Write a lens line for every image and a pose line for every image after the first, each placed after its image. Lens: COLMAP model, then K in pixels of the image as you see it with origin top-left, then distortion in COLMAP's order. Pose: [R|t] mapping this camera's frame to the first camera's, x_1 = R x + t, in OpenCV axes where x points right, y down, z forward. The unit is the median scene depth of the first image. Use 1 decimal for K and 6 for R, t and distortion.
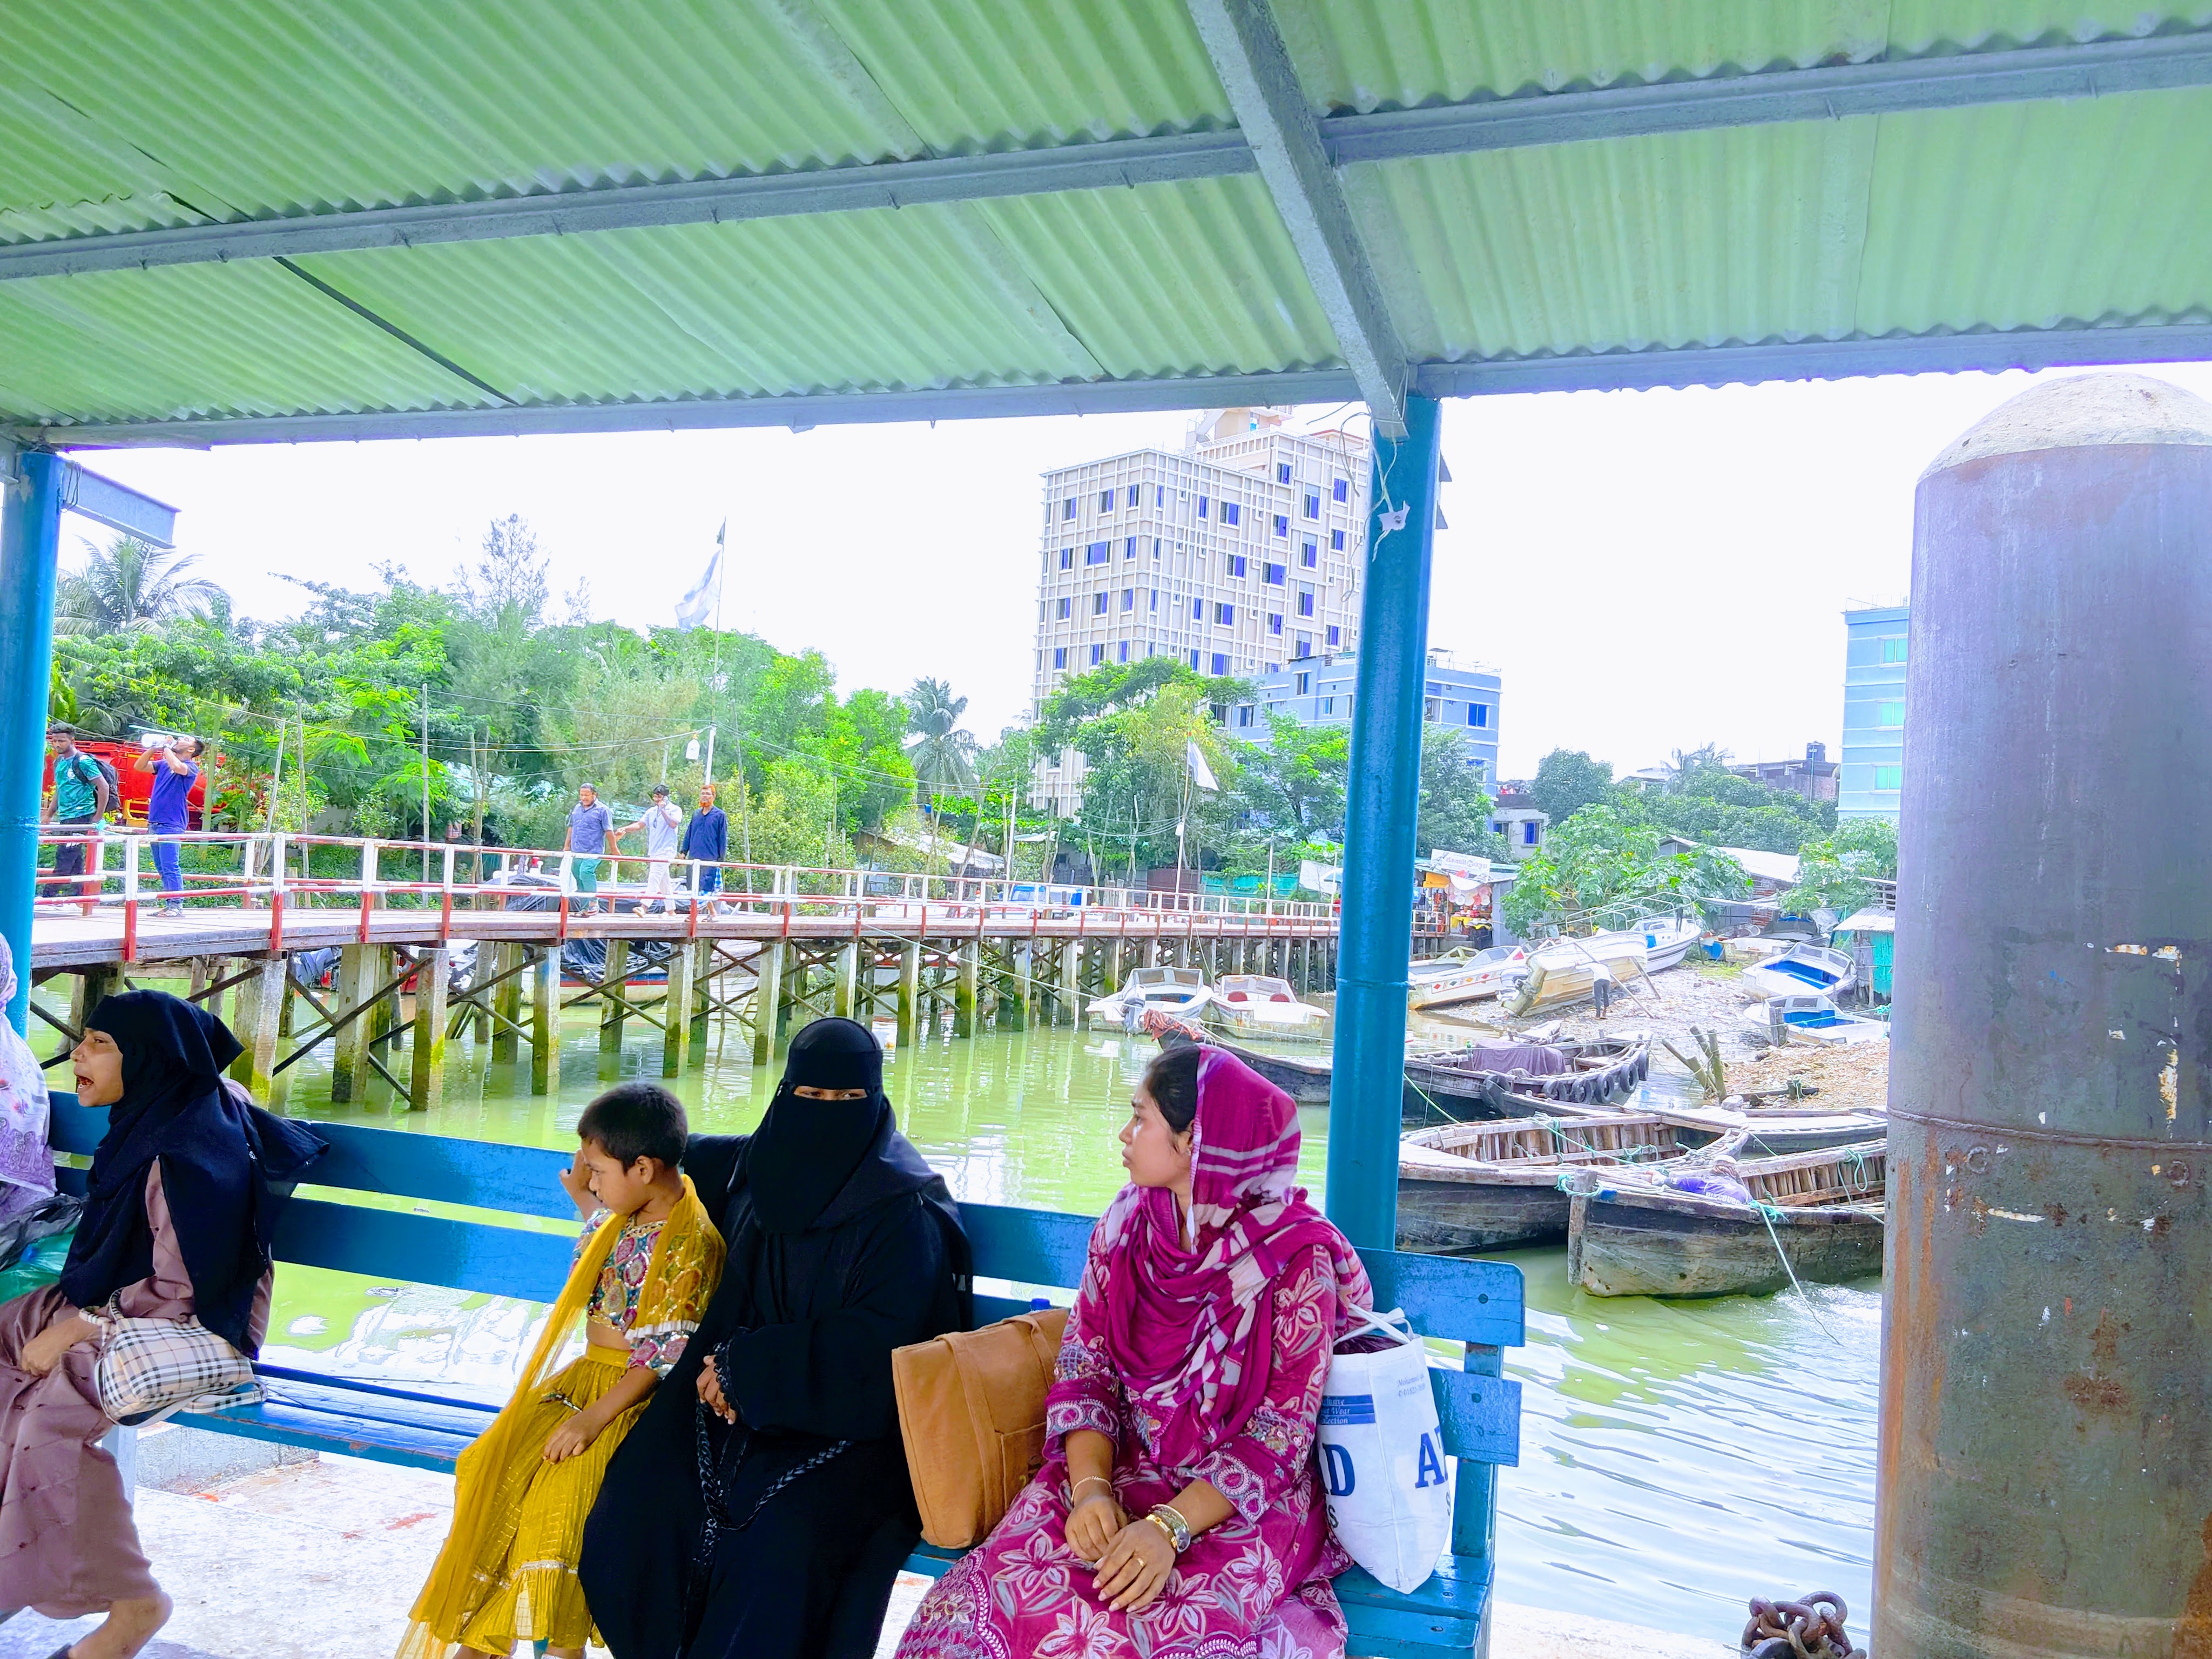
lens RADIAL K [[1726.0, 0, 1081.1], [0, 1726.0, 874.9], [0, 0, 1]] dist [0.015440, -0.077564]
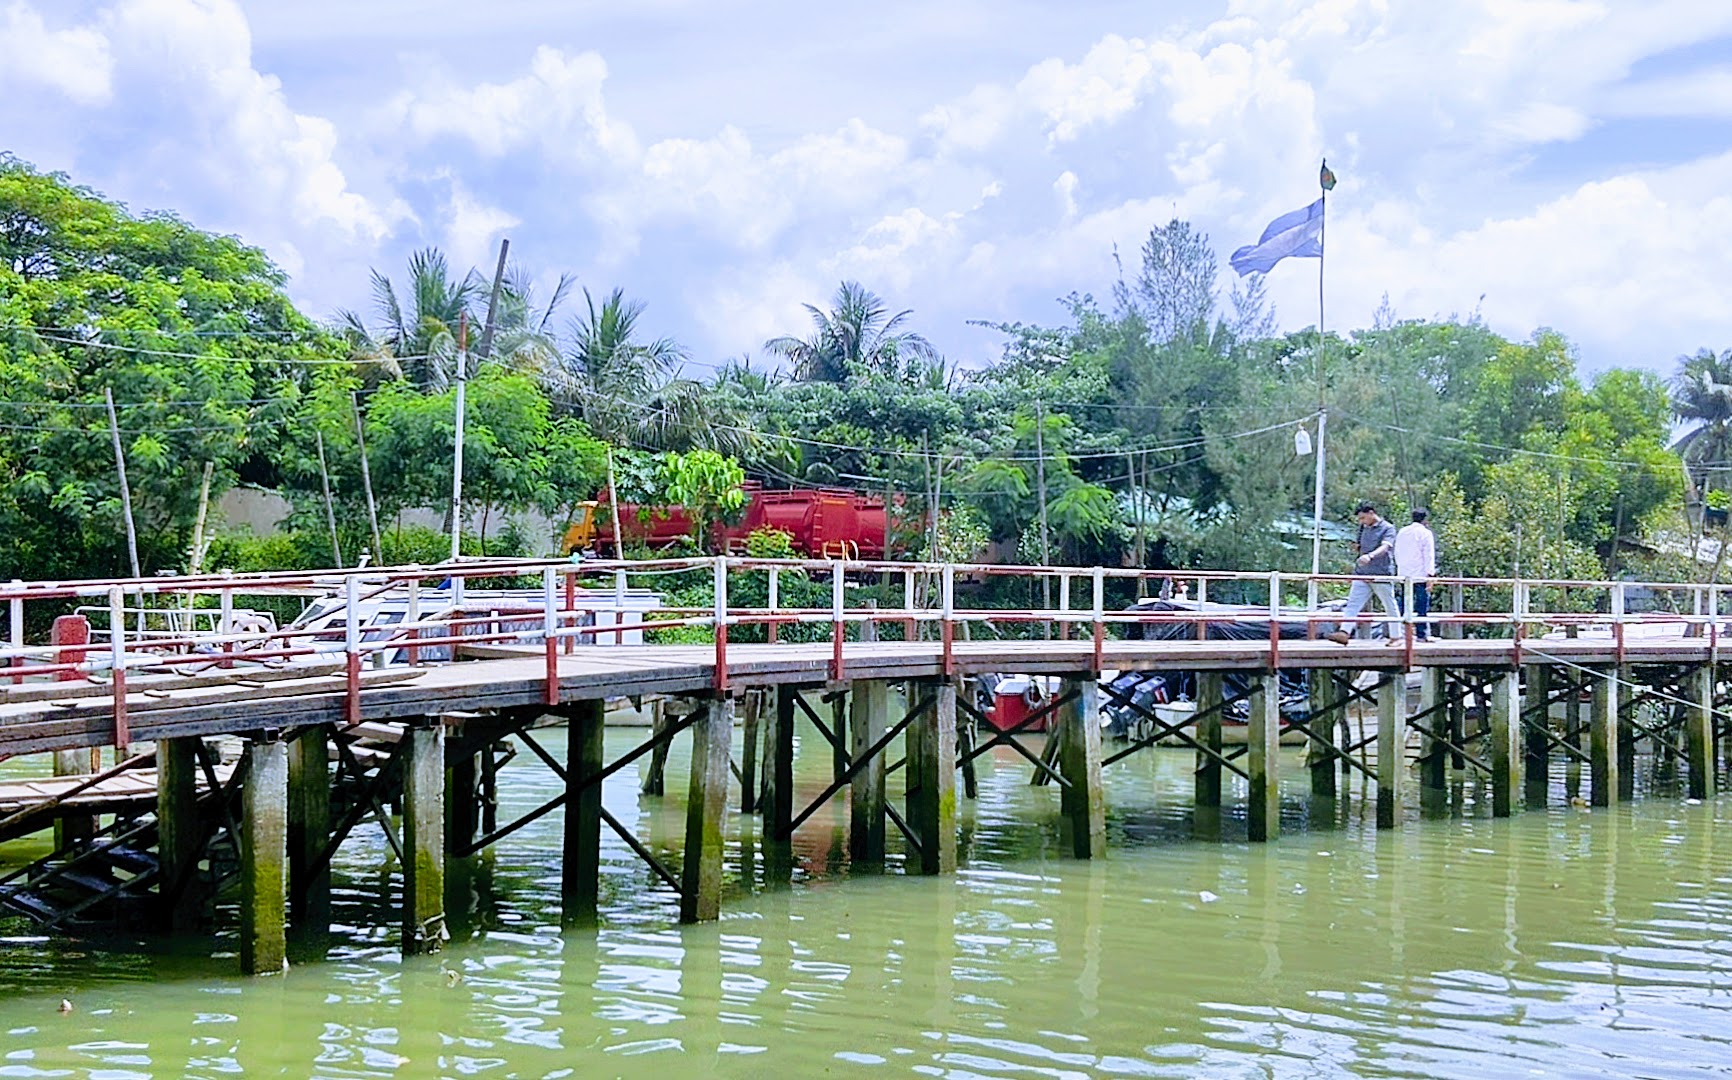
lens RADIAL K [[1684.6, 0, 860.2], [0, 1684.6, 544.8], [0, 0, 1]] dist [0.037575, 0.000000]
pose [[0.831932, -0.051337, -0.552498, 0.031979], [0.032152, 0.998498, -0.044365, 0.003907], [0.553946, 0.019145, 0.832333, 0.120425]]
